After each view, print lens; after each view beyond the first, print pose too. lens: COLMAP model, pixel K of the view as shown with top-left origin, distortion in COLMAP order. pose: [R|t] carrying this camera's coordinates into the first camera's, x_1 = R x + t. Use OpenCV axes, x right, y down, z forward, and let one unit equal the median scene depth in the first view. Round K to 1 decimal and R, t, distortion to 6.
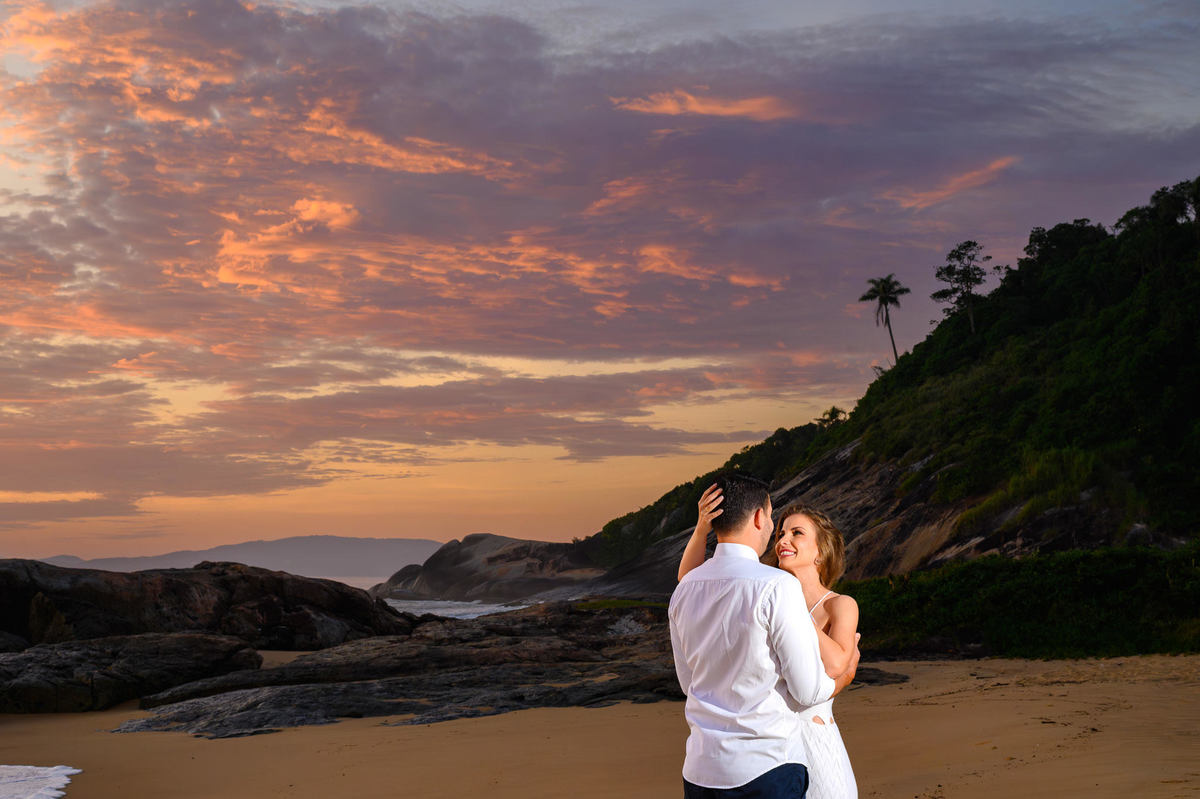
lens RADIAL K [[1802.5, 0, 598.8], [0, 1802.5, 465.6], [0, 0, 1]] dist [-0.105998, 0.031975]
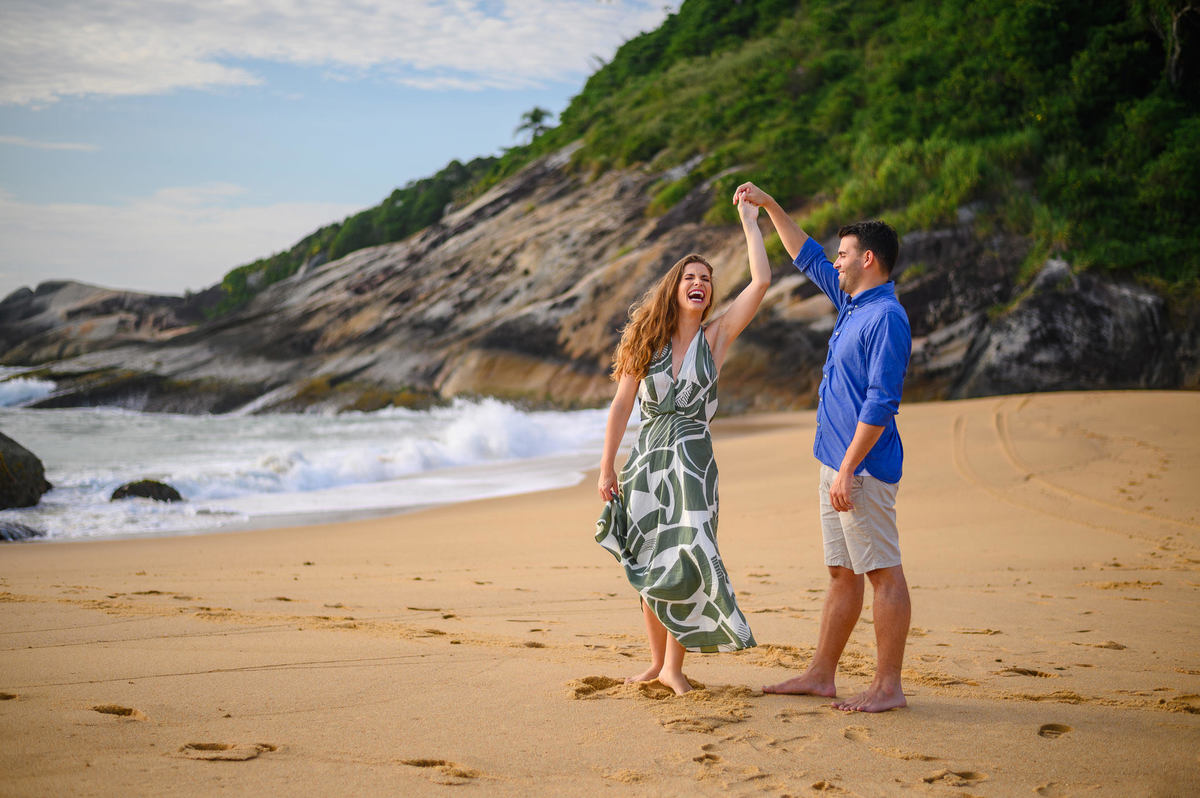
lens RADIAL K [[1755.9, 0, 600.0], [0, 1755.9, 399.0], [0, 0, 1]] dist [0.006440, -0.001090]
pose [[0.981436, 0.016708, 0.191059, 0.028820], [-0.033359, 0.995885, 0.084268, 0.029089], [-0.188865, -0.089077, 0.977955, 0.370320]]
